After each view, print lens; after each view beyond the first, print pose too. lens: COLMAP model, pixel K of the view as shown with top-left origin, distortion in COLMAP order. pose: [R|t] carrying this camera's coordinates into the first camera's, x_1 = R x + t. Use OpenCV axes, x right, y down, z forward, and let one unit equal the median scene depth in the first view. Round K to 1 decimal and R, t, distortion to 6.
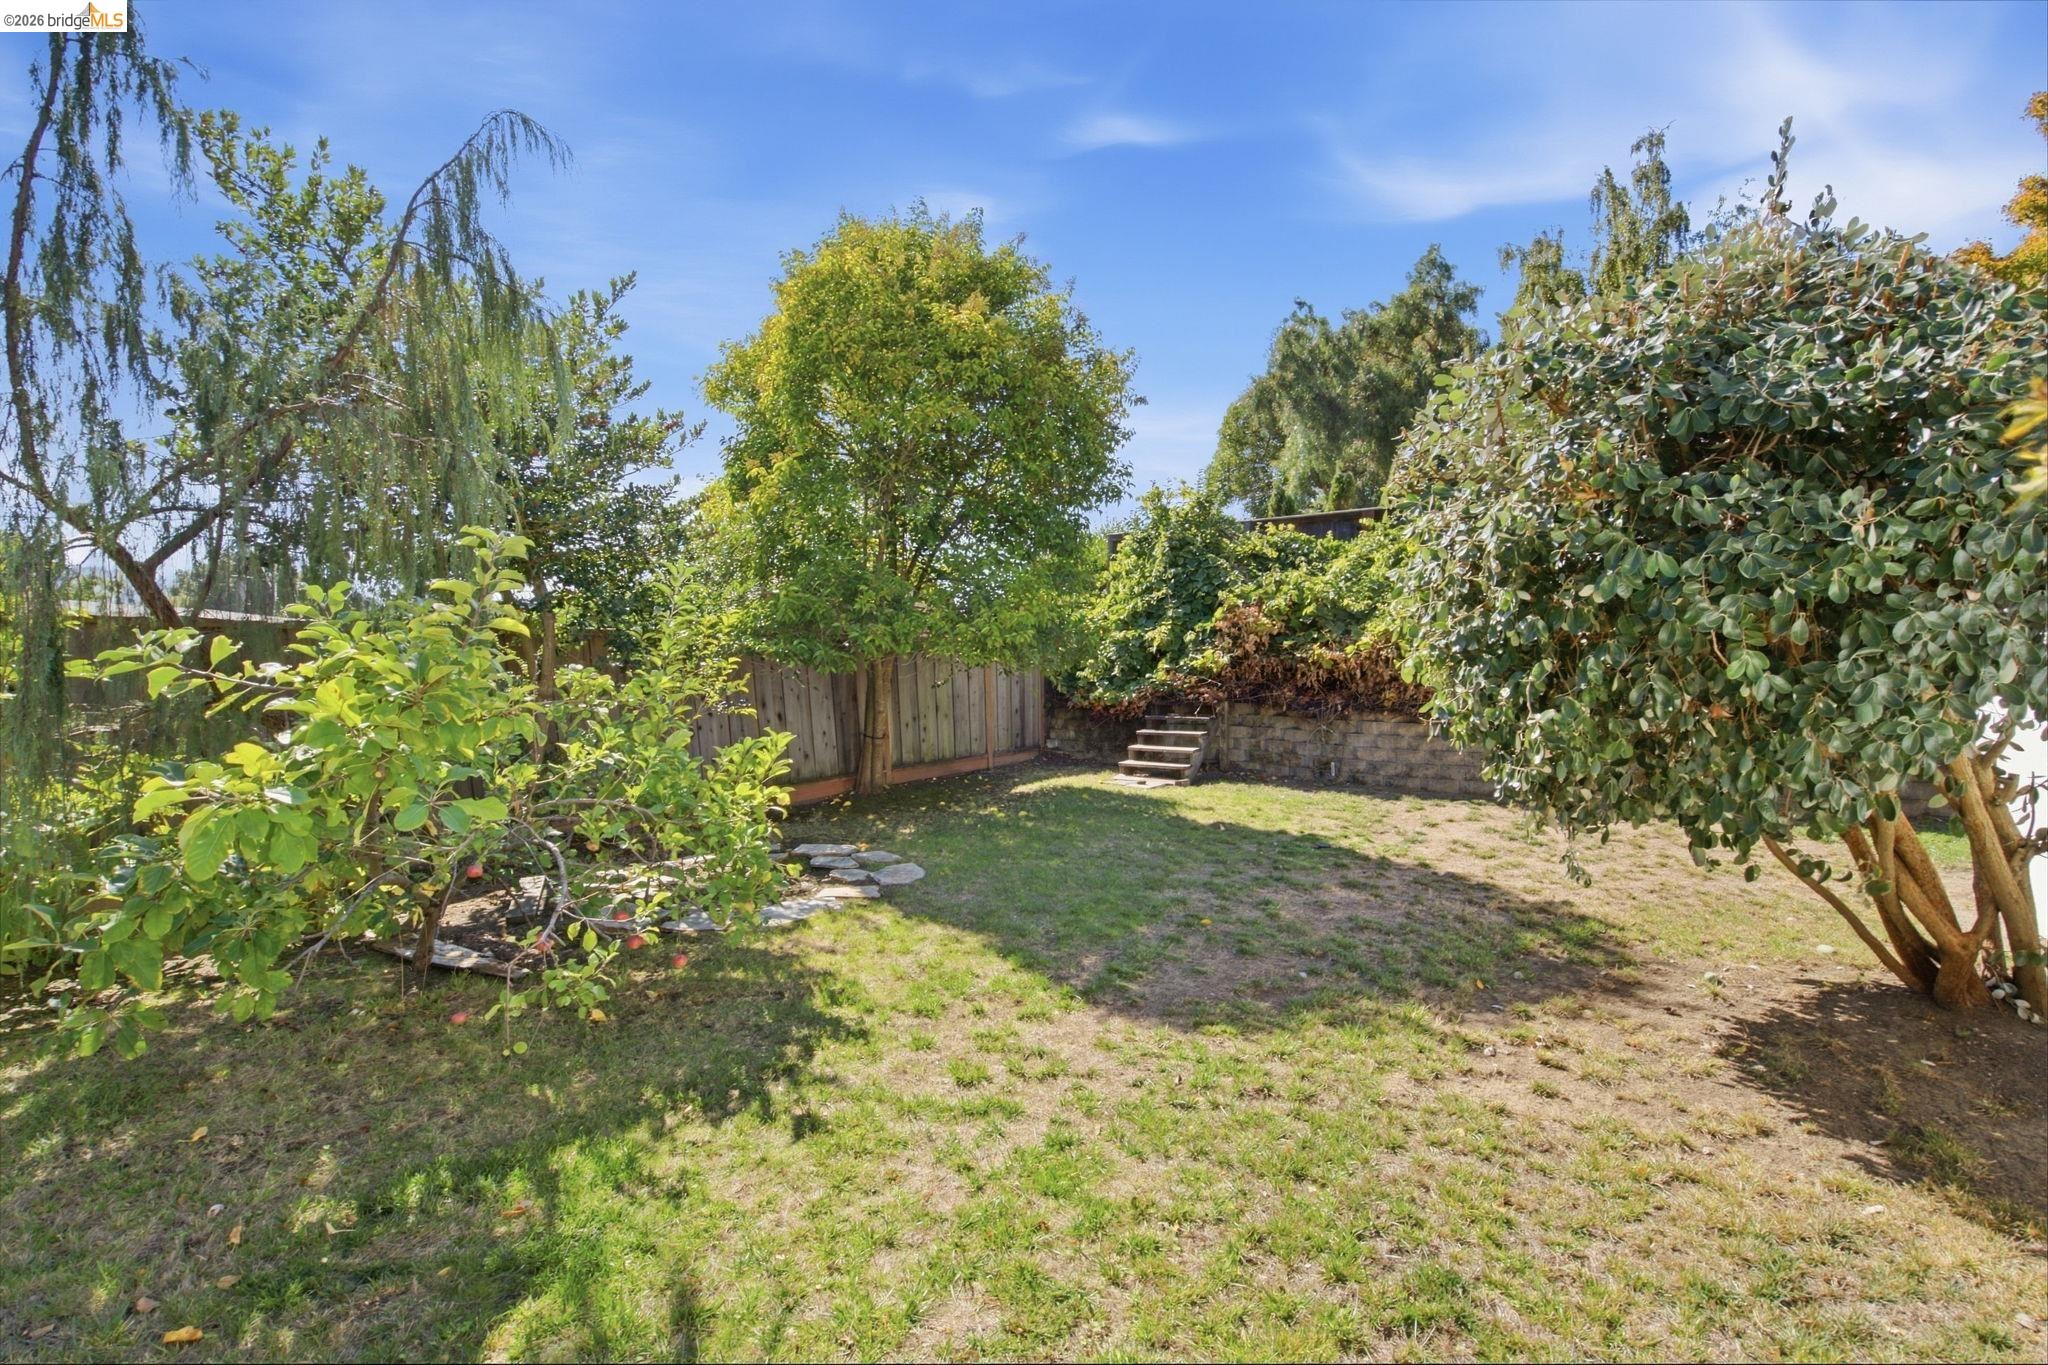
lens RADIAL K [[945.6, 0, 1018.8], [0, 945.6, 685.4], [0, 0, 1]] dist [-0.001083, -0.000084]
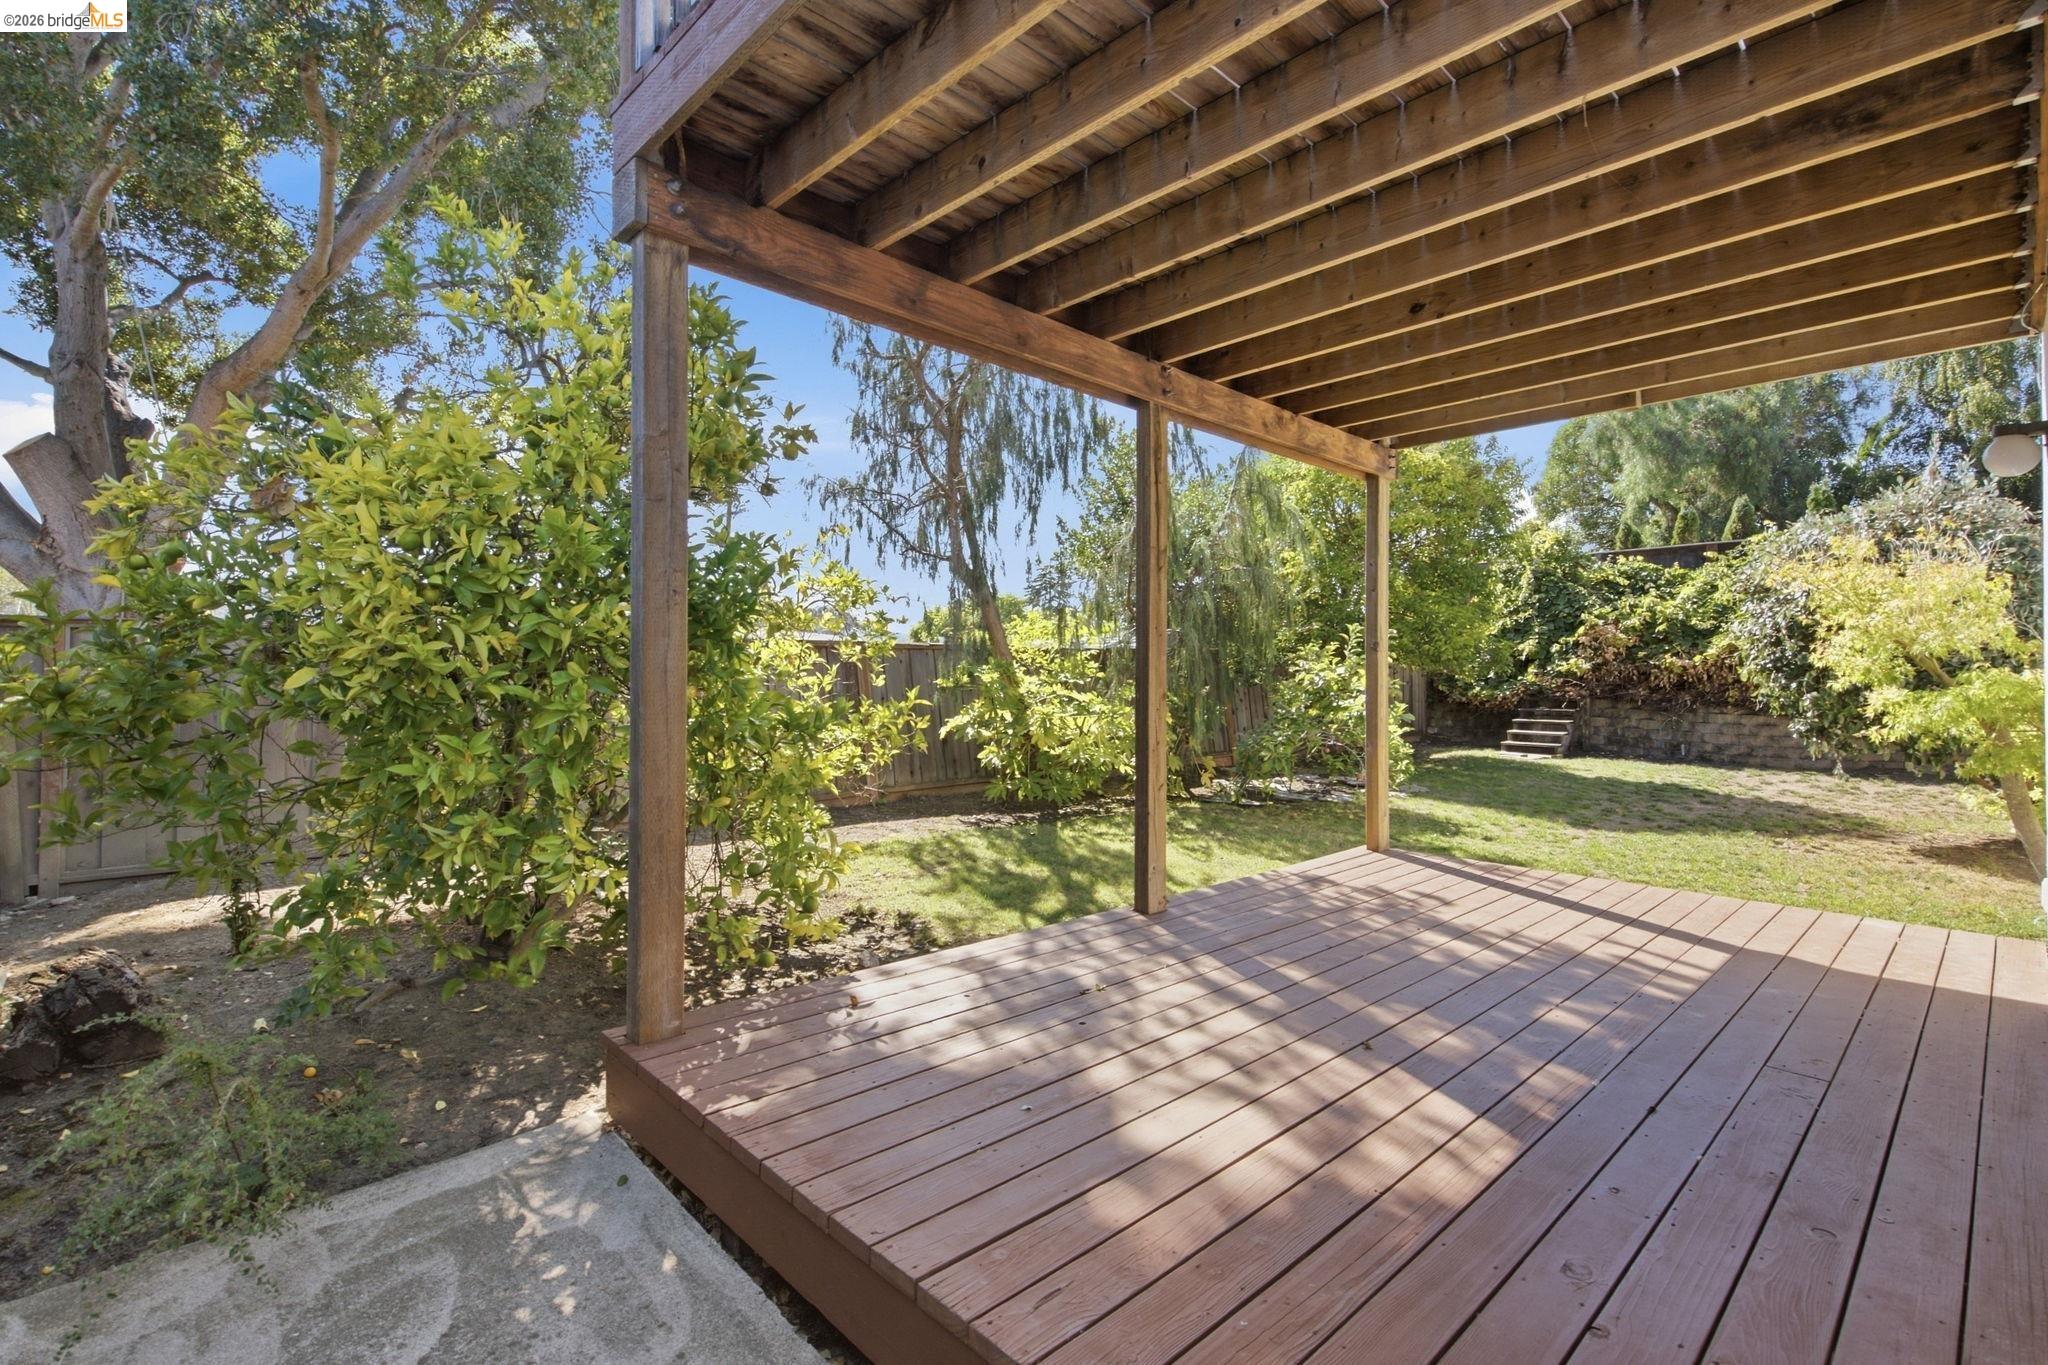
lens RADIAL K [[945.6, 0, 1031.1], [0, 945.6, 672.0], [0, 0, 1]] dist [-0.001083, -0.000084]
pose [[0.965394, 0.003615, -0.260770, -0.180604], [-0.007764, 0.999859, -0.014883, 0.006521], [0.260680, 0.016393, 0.965286, -0.455759]]
